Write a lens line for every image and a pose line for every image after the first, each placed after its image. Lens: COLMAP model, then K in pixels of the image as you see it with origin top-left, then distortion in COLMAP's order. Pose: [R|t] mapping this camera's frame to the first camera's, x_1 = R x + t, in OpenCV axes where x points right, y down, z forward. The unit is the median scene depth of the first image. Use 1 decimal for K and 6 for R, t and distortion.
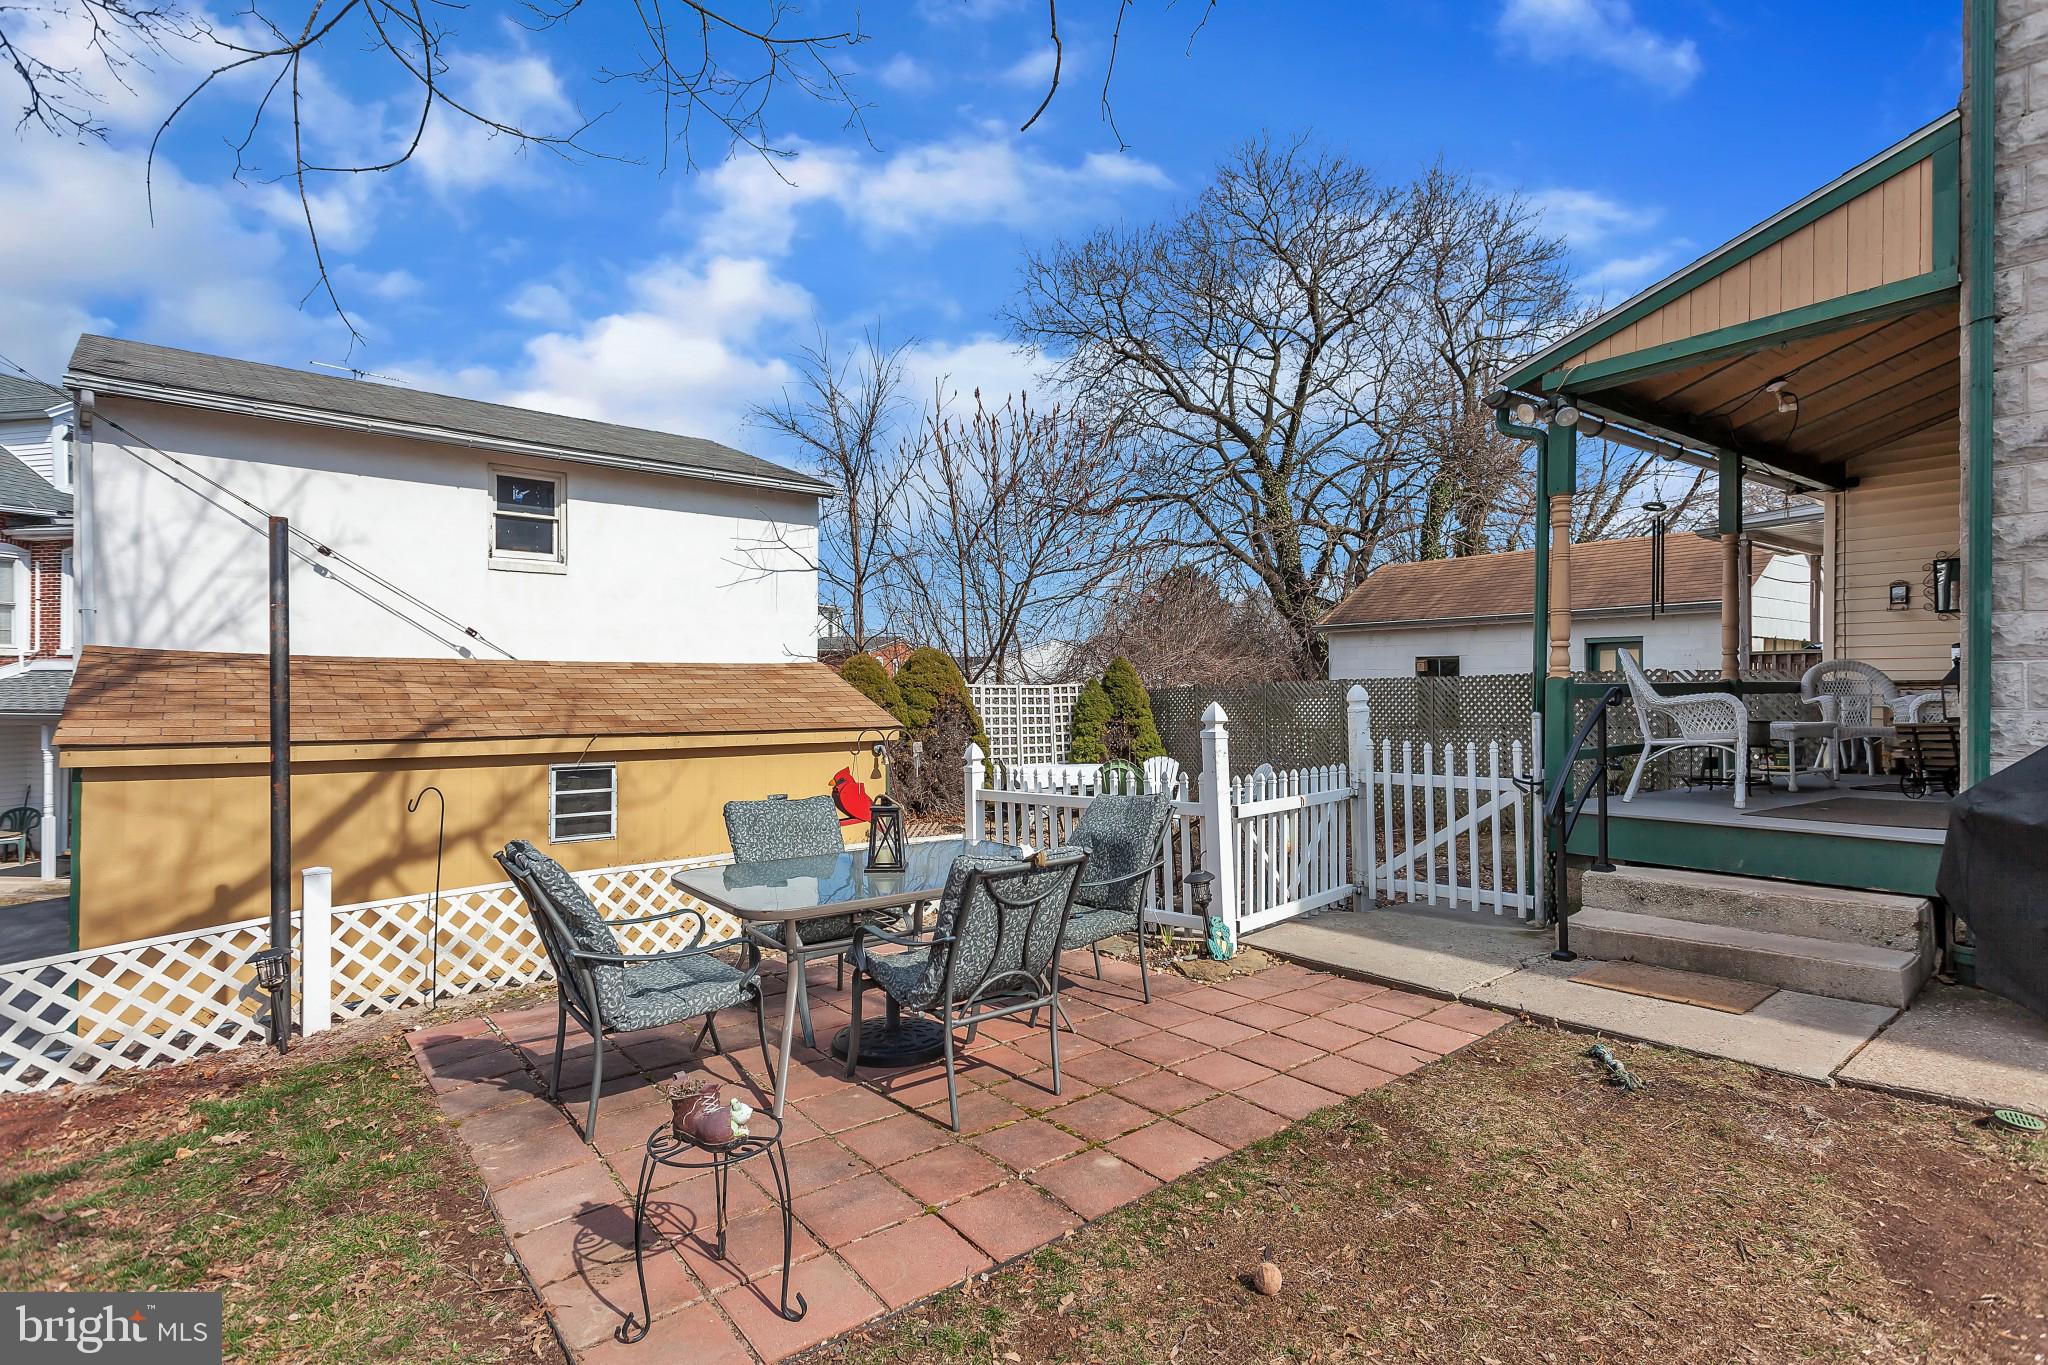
lens RADIAL K [[1011.5, 0, 1045.3], [0, 1011.5, 681.3], [0, 0, 1]] dist [0.003298, 0.001680]
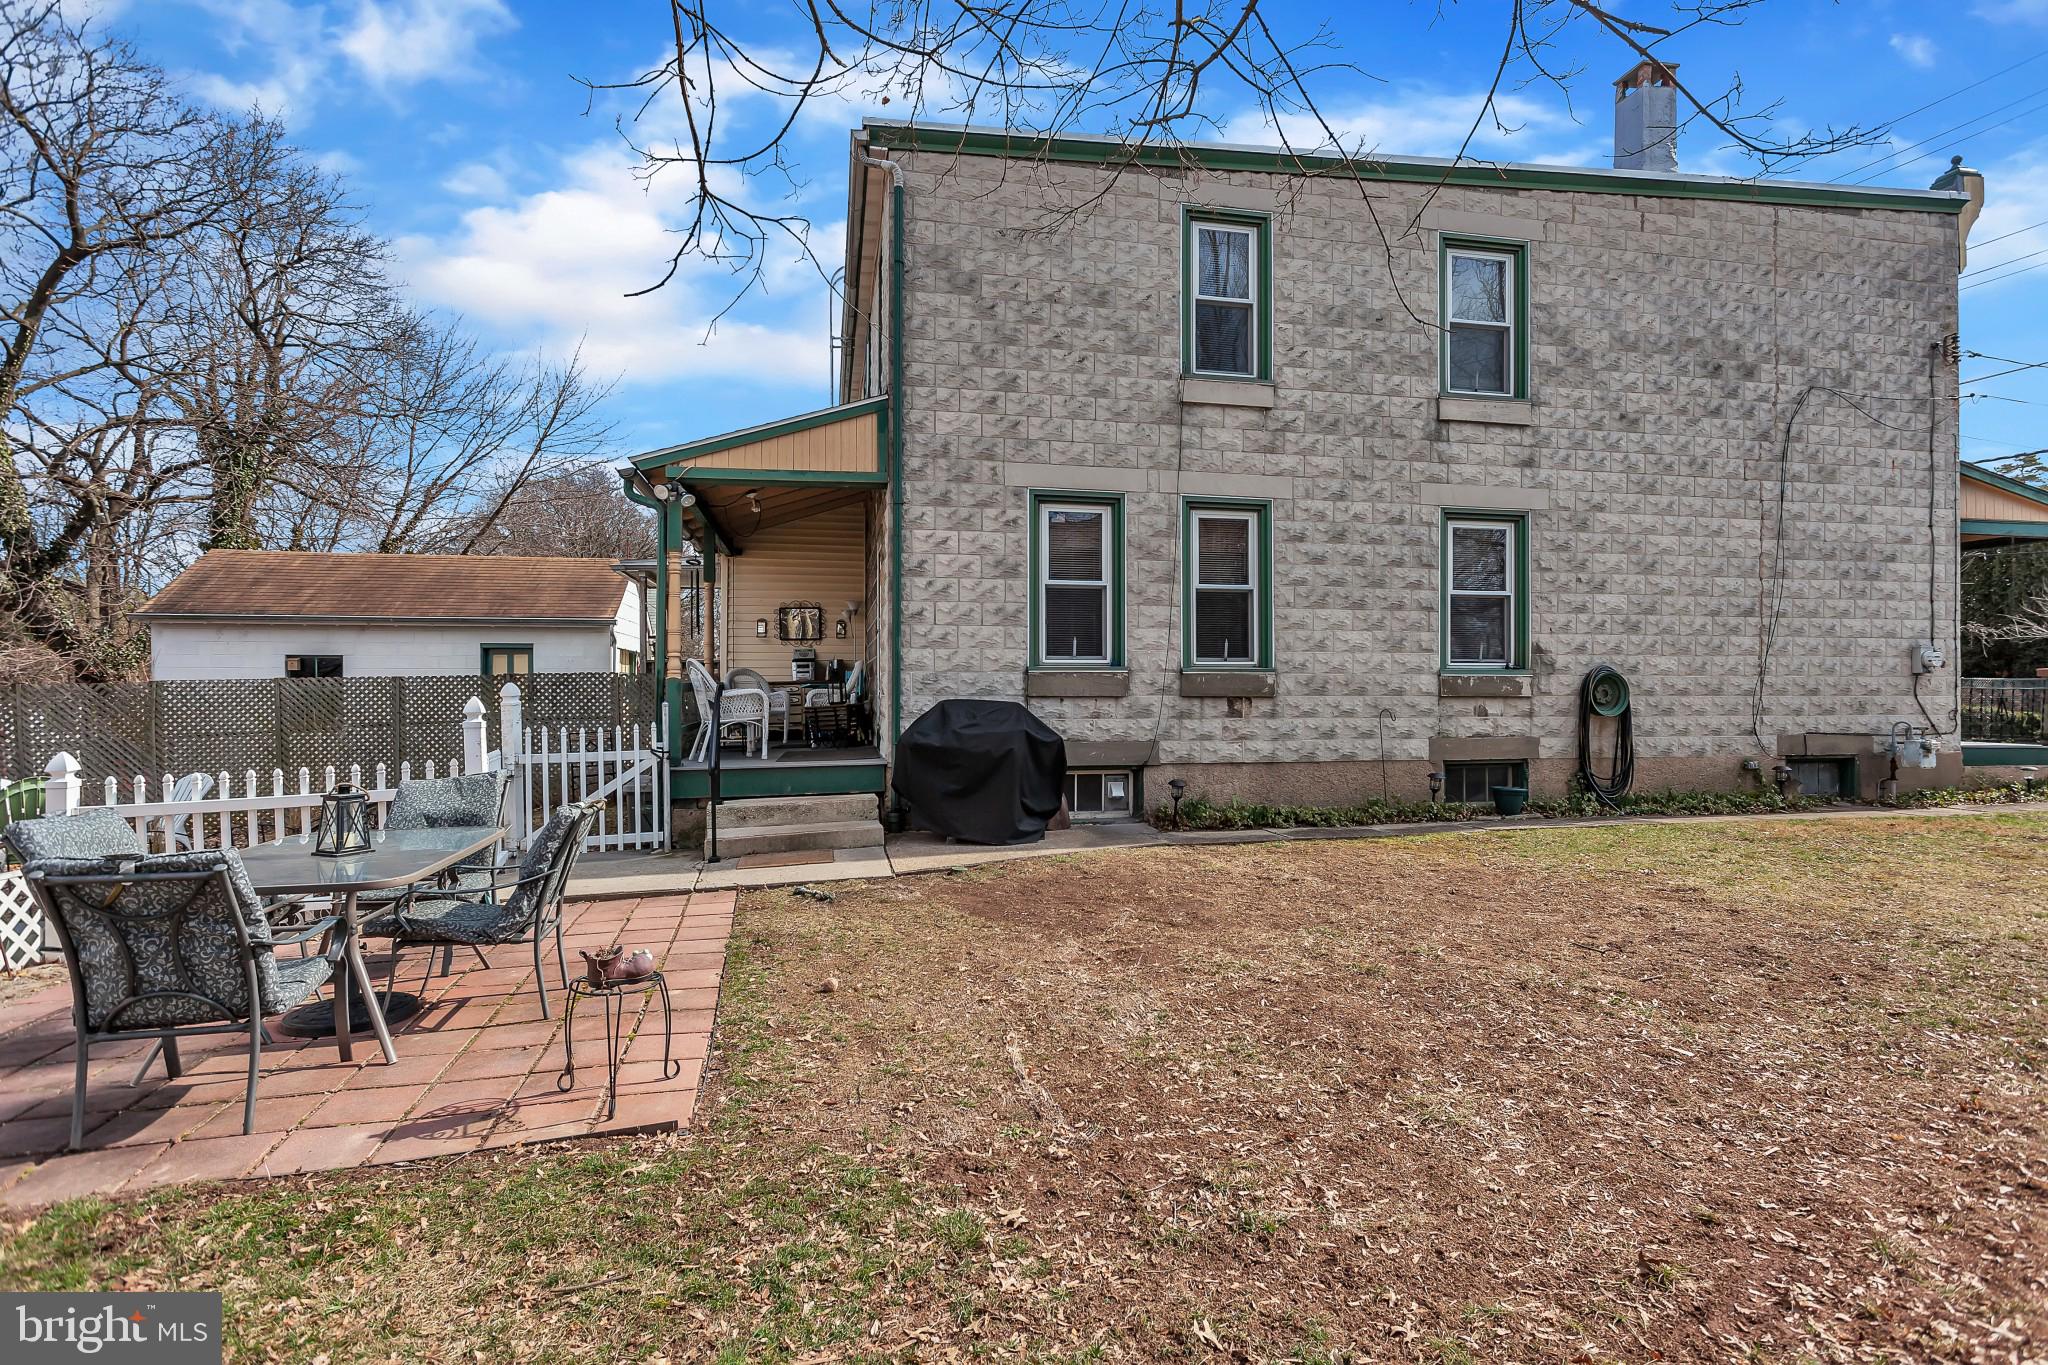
lens RADIAL K [[1011.5, 0, 1045.3], [0, 1011.5, 681.3], [0, 0, 1]] dist [0.003298, 0.001680]
pose [[0.414145, 0.004809, 0.910198, -0.490144], [-0.003046, 0.999988, -0.003898, 0.003982], [-0.910206, -0.001158, 0.414155, -0.064247]]
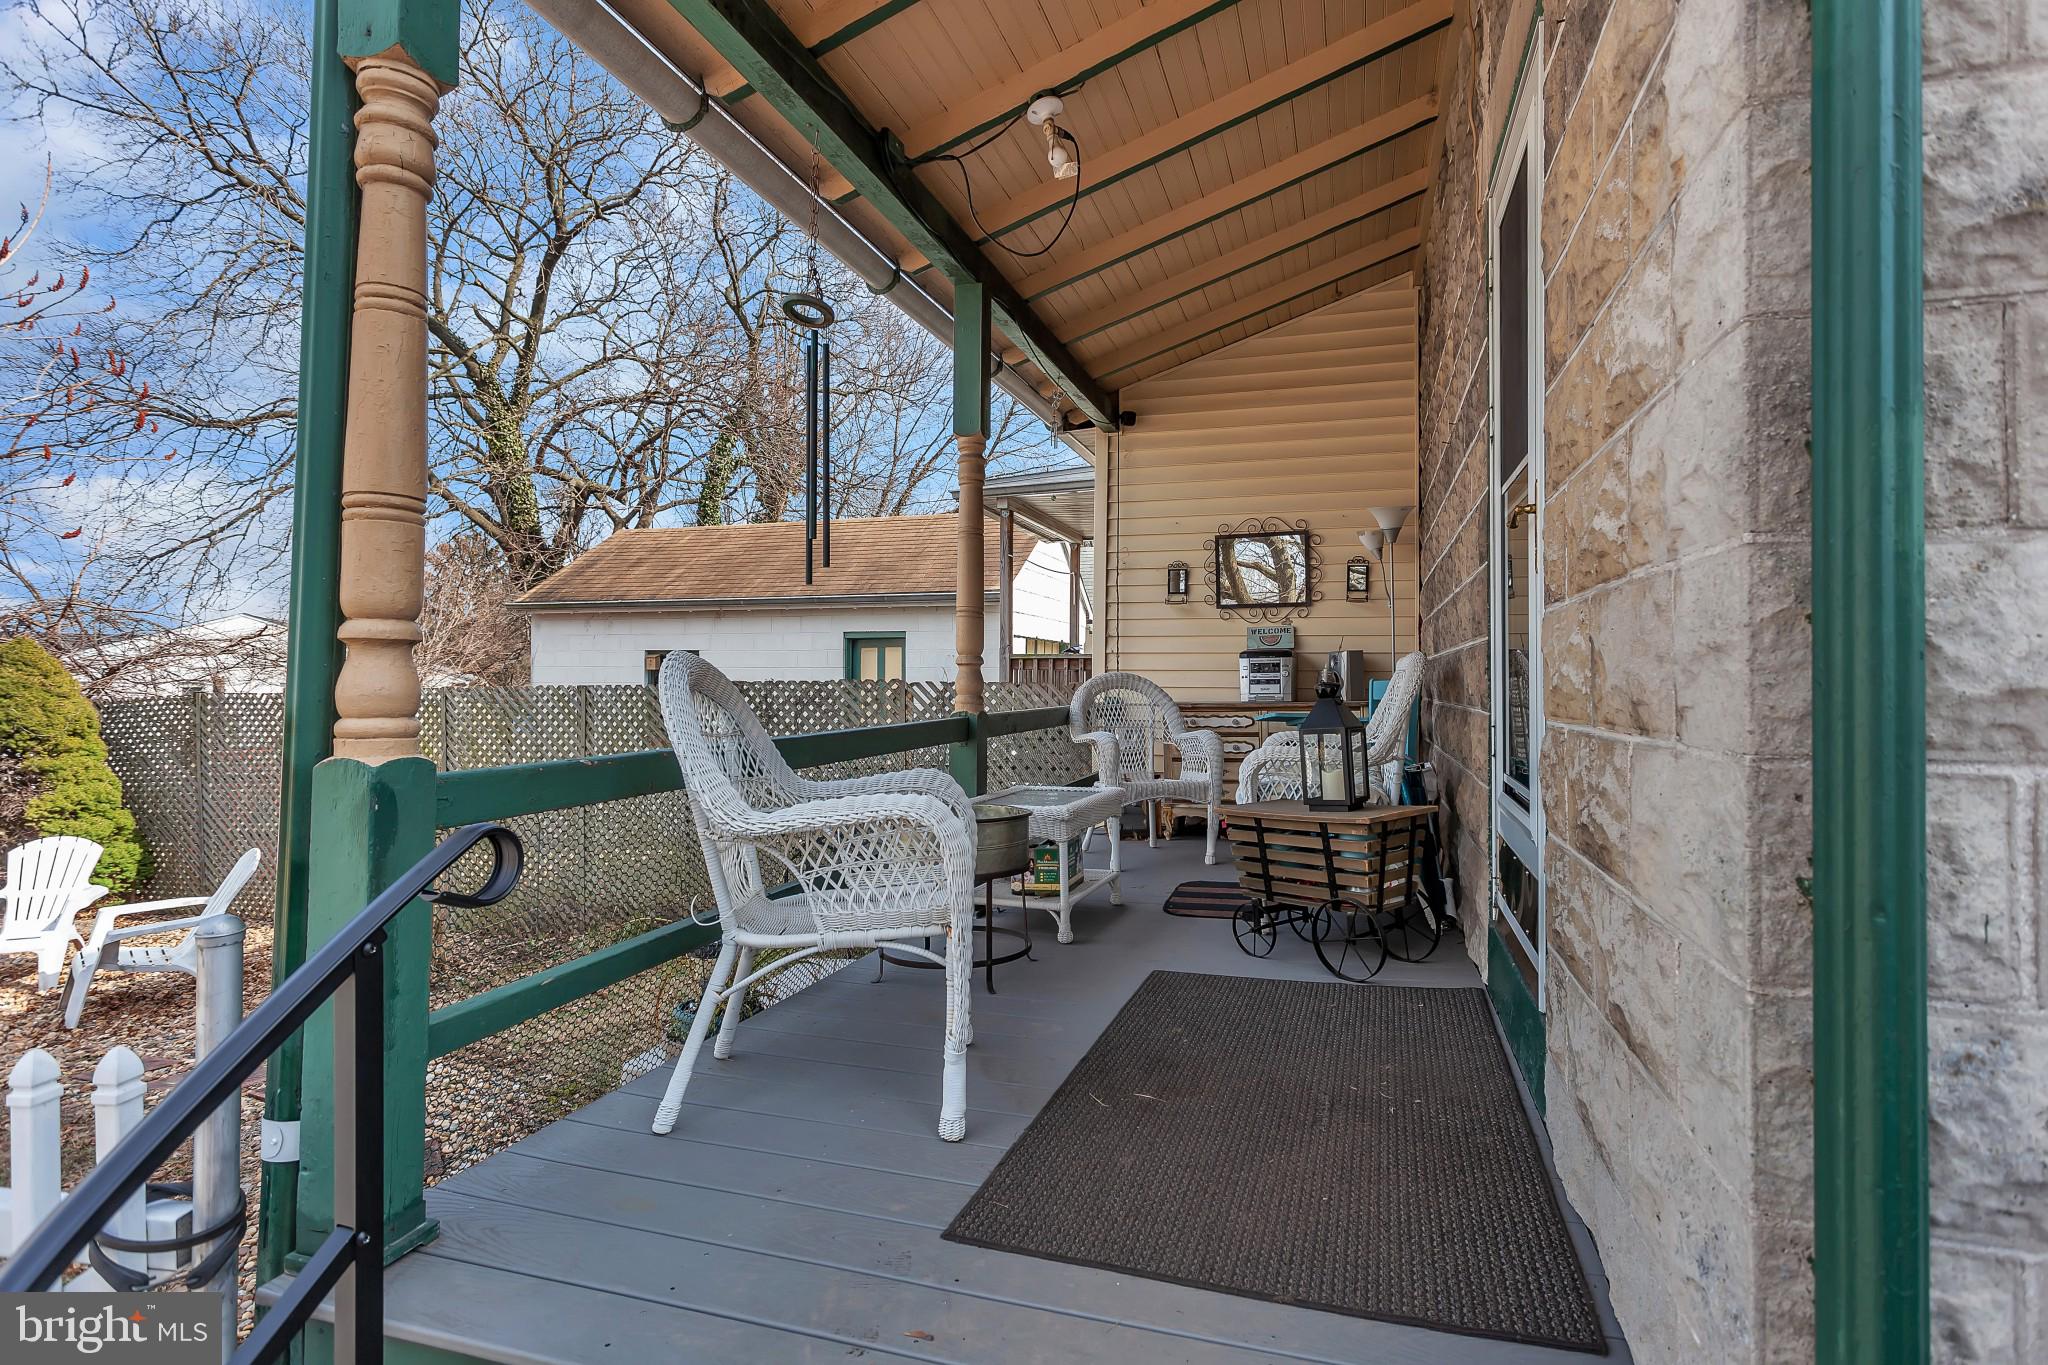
lens RADIAL K [[1001.7, 0, 1040.2], [0, 1001.7, 673.5], [0, 0, 1]] dist [-0.000521, -0.000035]
pose [[0.808032, 0.008058, 0.589084, 0.418224], [-0.009334, 0.999956, -0.000875, -0.022895], [-0.589065, -0.004791, 0.808071, 0.584857]]
